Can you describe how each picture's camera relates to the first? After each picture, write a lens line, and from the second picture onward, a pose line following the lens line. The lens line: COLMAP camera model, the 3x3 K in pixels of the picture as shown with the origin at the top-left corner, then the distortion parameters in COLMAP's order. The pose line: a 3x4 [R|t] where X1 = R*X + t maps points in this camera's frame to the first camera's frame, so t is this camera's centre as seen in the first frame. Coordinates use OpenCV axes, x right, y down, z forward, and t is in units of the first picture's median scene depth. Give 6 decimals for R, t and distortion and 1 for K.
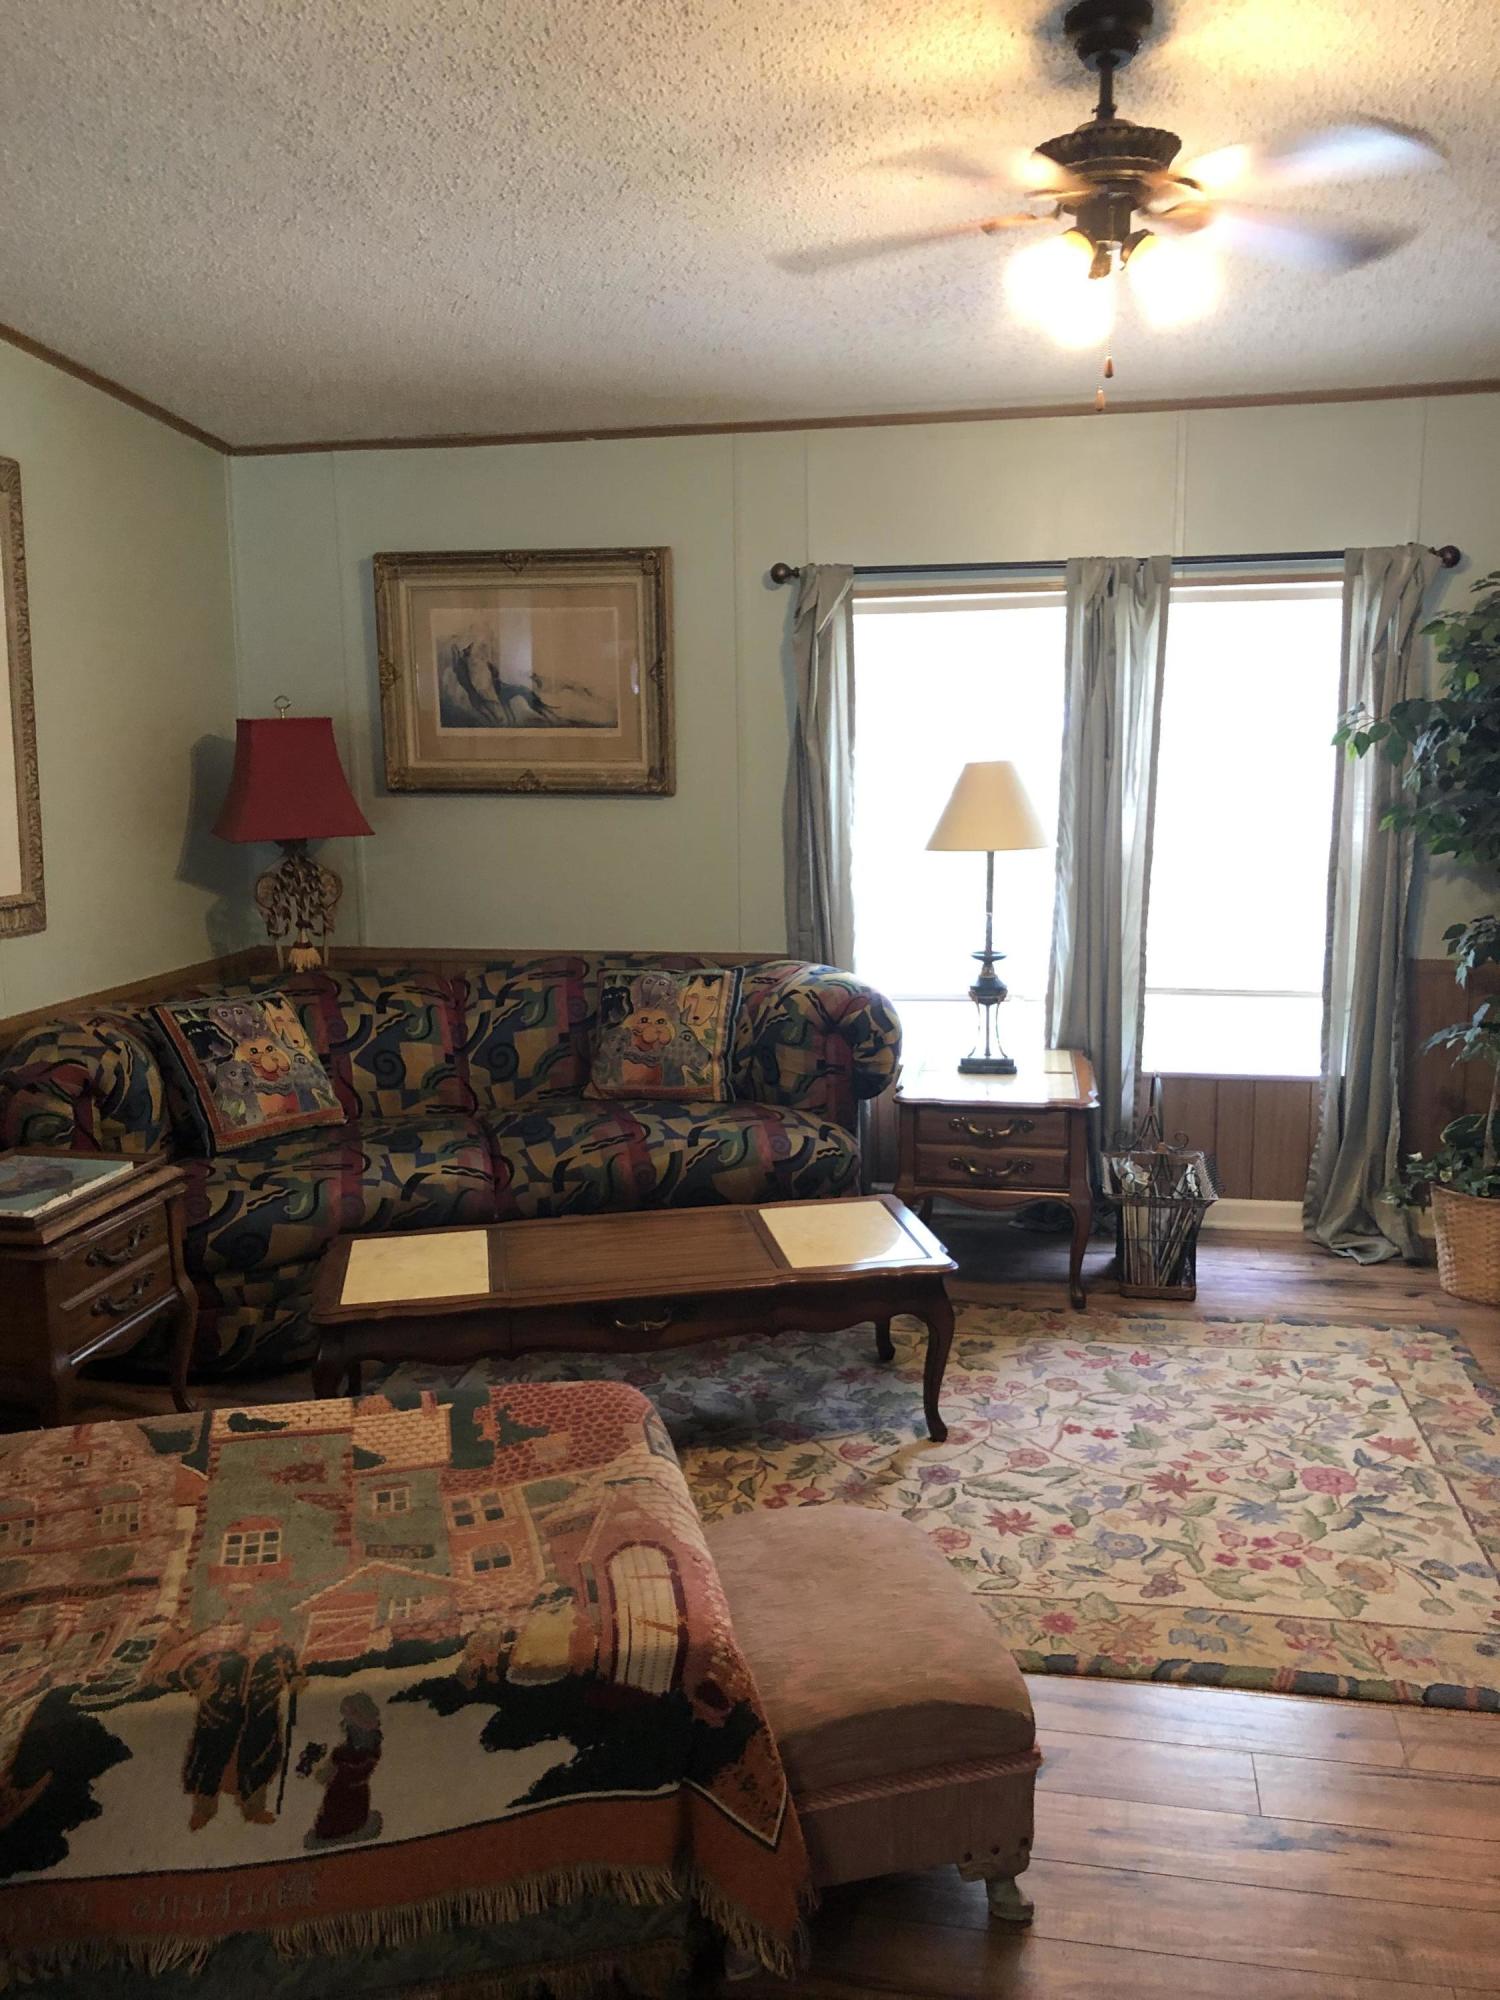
lens RADIAL K [[1667.0, 0, 750.0], [0, 1667.0, 1000.0], [0, 0, 1]] dist [0.053879, -0.106310]
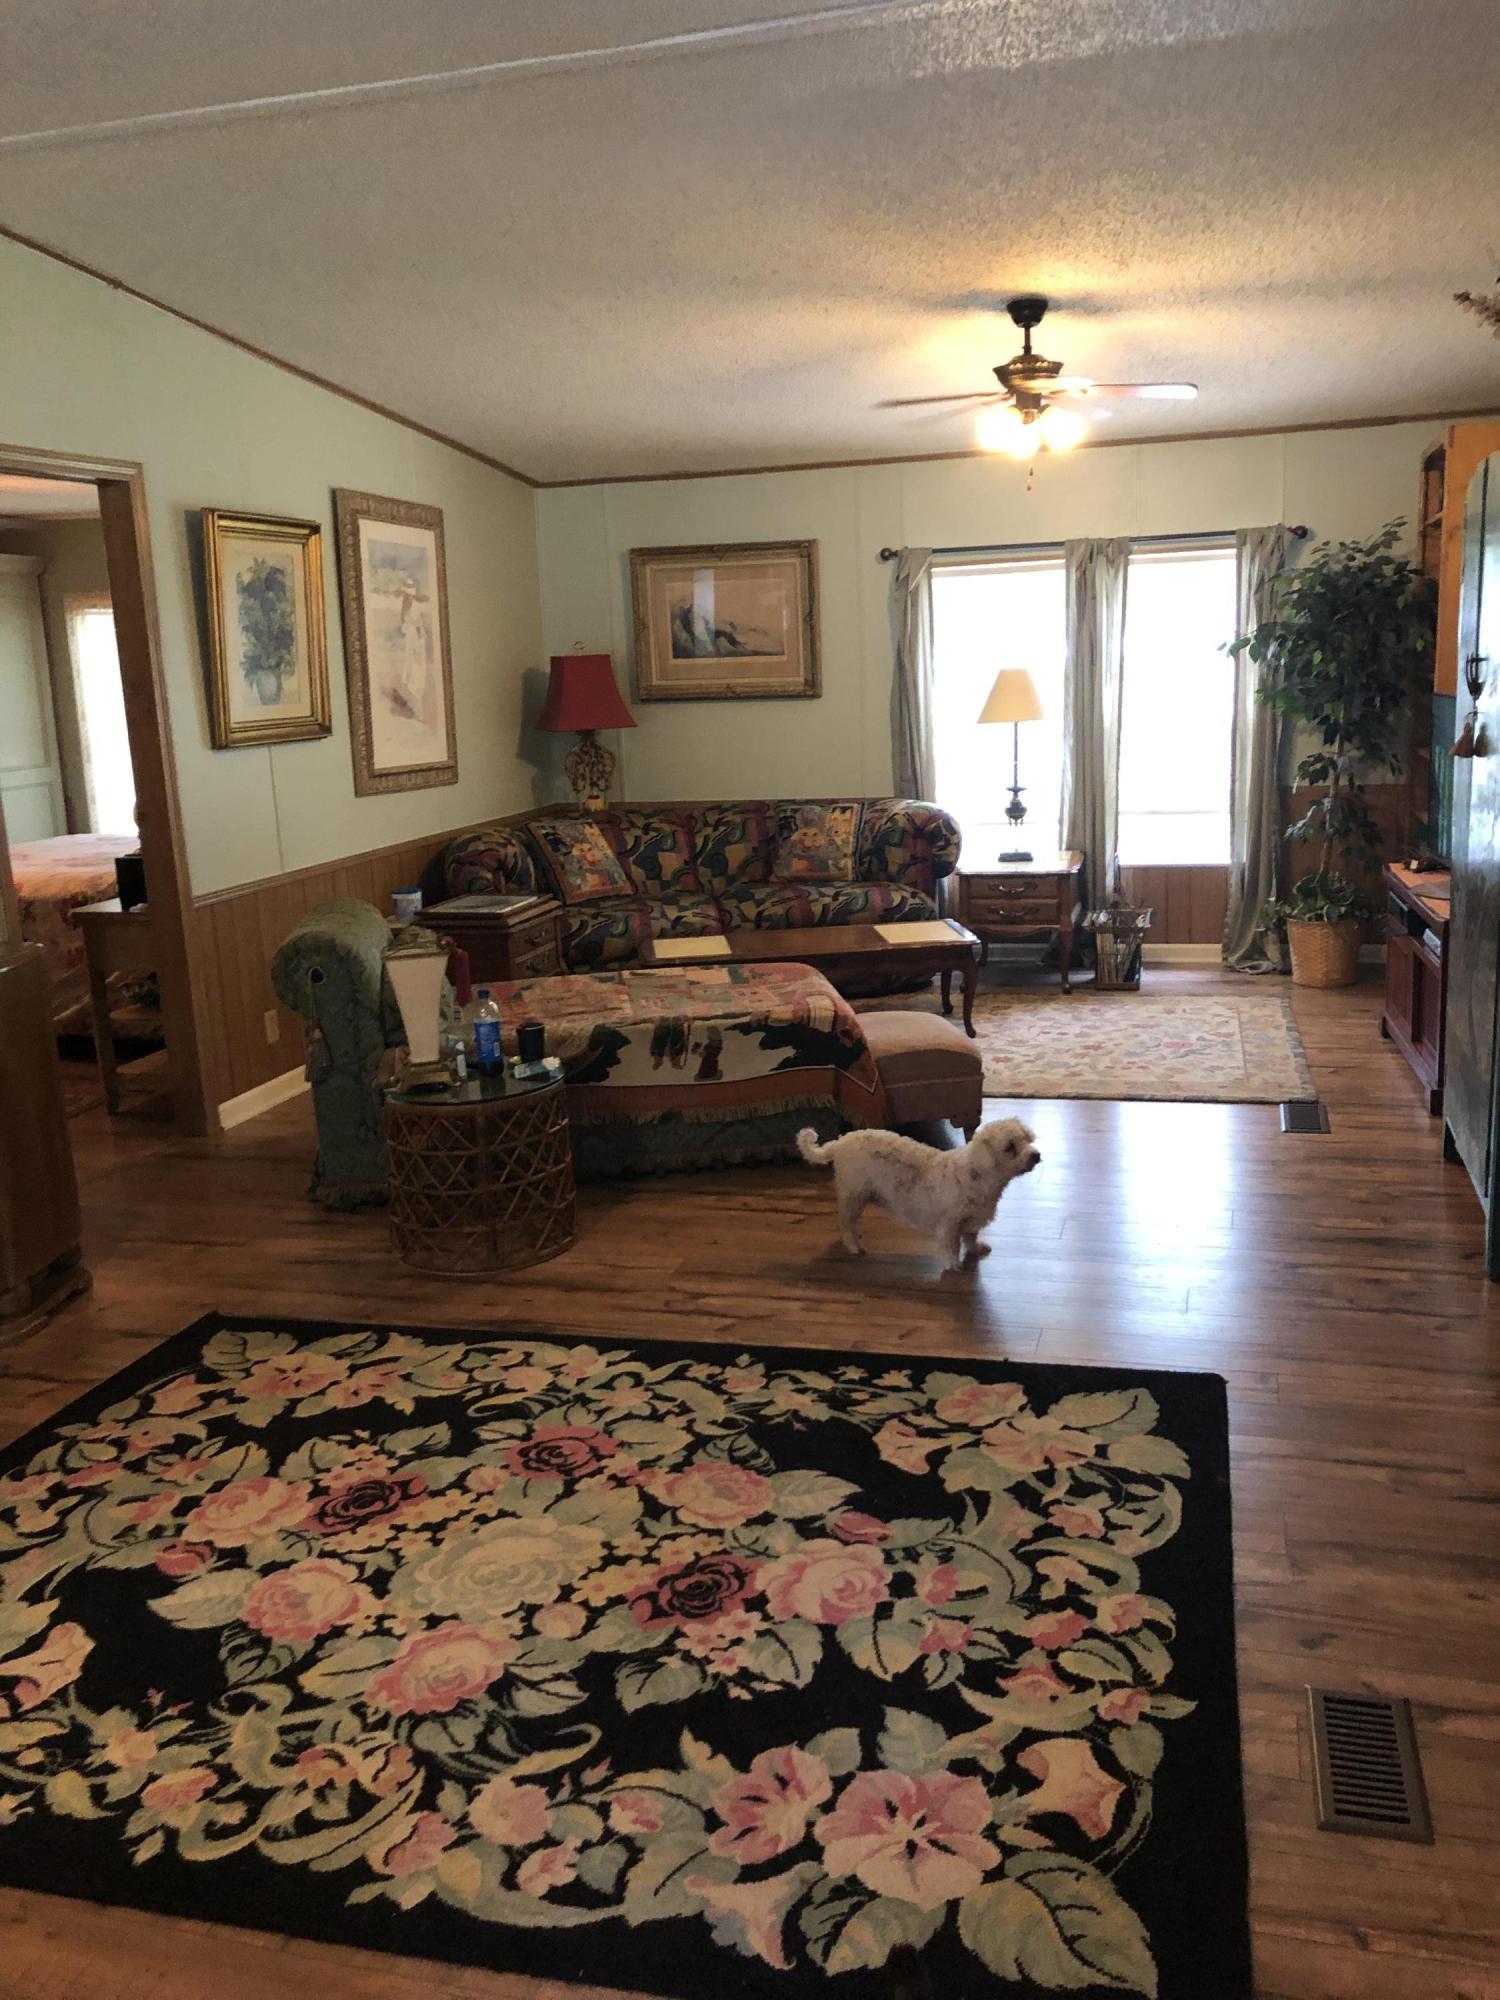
lens RADIAL K [[1619.5, 0, 750.0], [0, 1619.5, 1000.0], [0, 0, 1]] dist [0.181982, -0.699769]
pose [[0.996333, -0.012005, -0.084719, 0.016512], [0.015657, 0.998971, 0.042575, 0.107916], [0.084121, -0.043745, 0.995495, -0.618289]]
